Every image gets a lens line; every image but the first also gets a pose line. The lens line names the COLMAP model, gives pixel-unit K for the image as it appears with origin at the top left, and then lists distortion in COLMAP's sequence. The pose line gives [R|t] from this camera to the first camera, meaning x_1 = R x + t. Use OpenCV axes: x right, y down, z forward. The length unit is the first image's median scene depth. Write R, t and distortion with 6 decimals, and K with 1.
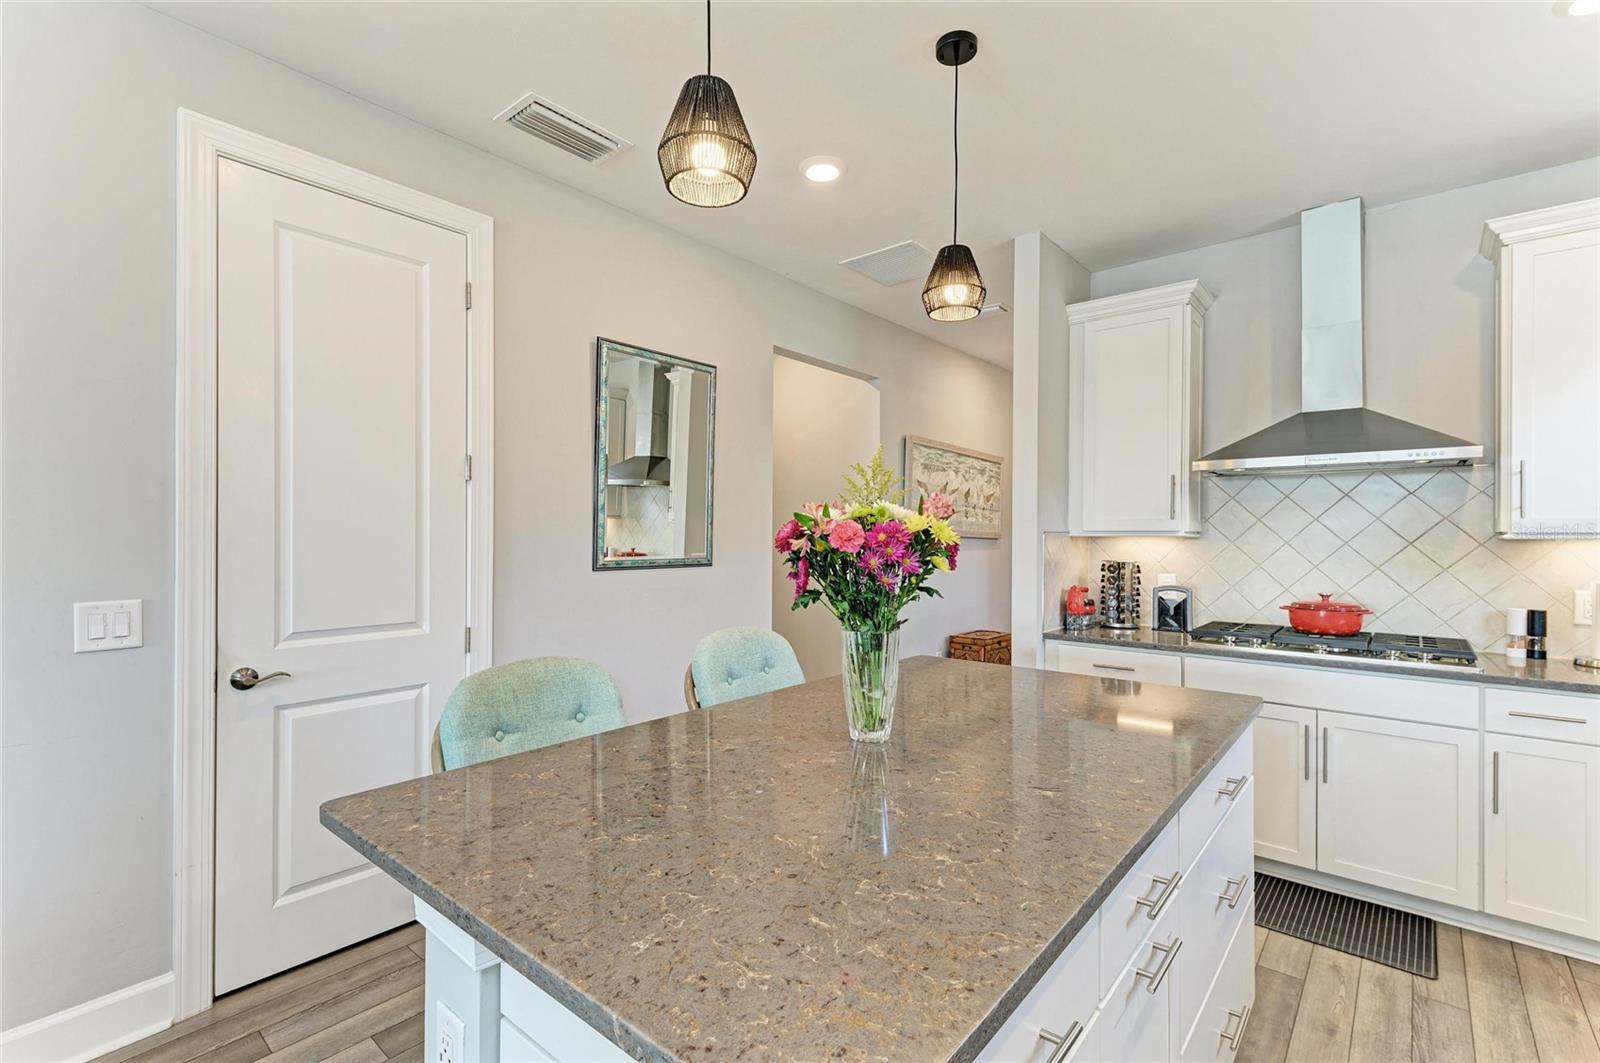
lens RADIAL K [[721.1, 0, 801.1], [0, 721.1, 533.6], [0, 0, 1]] dist [0.008550, -0.003506]
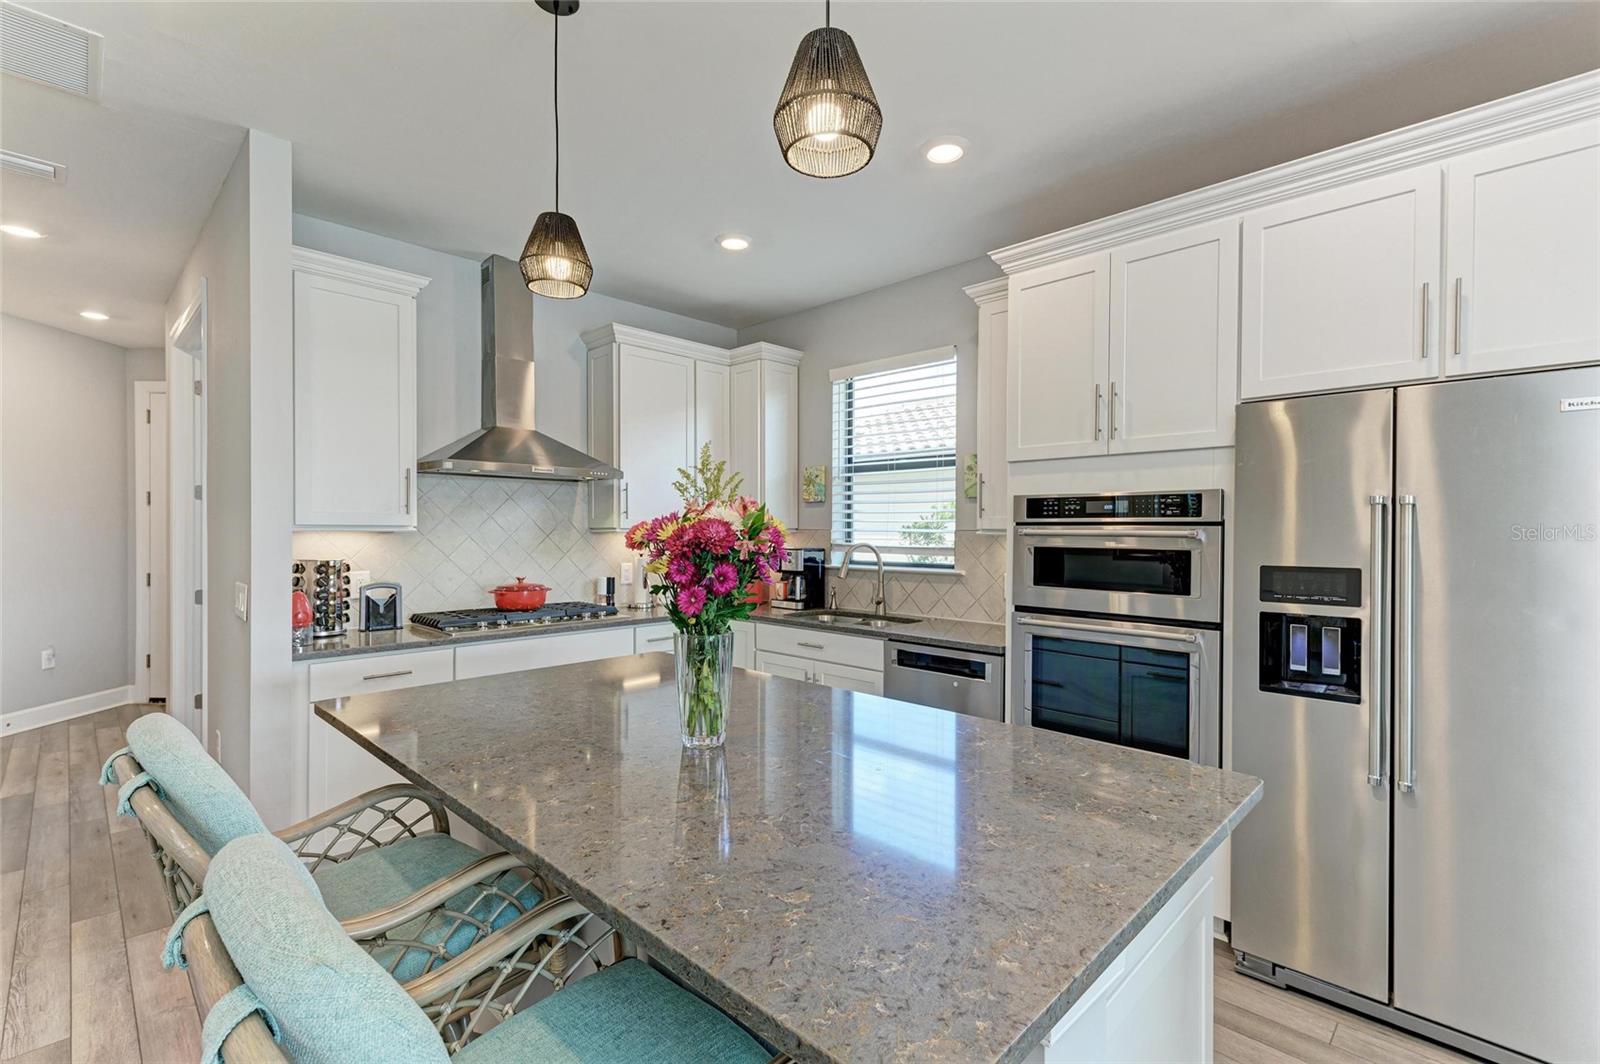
lens RADIAL K [[721.1, 0, 808.3], [0, 721.1, 529.2], [0, 0, 1]] dist [0.008550, -0.003506]
pose [[0.071692, -0.003911, 0.997419, -0.422657], [-0.003278, 0.999986, 0.004157, -0.004727], [-0.997421, -0.003567, 0.071678, 0.388761]]
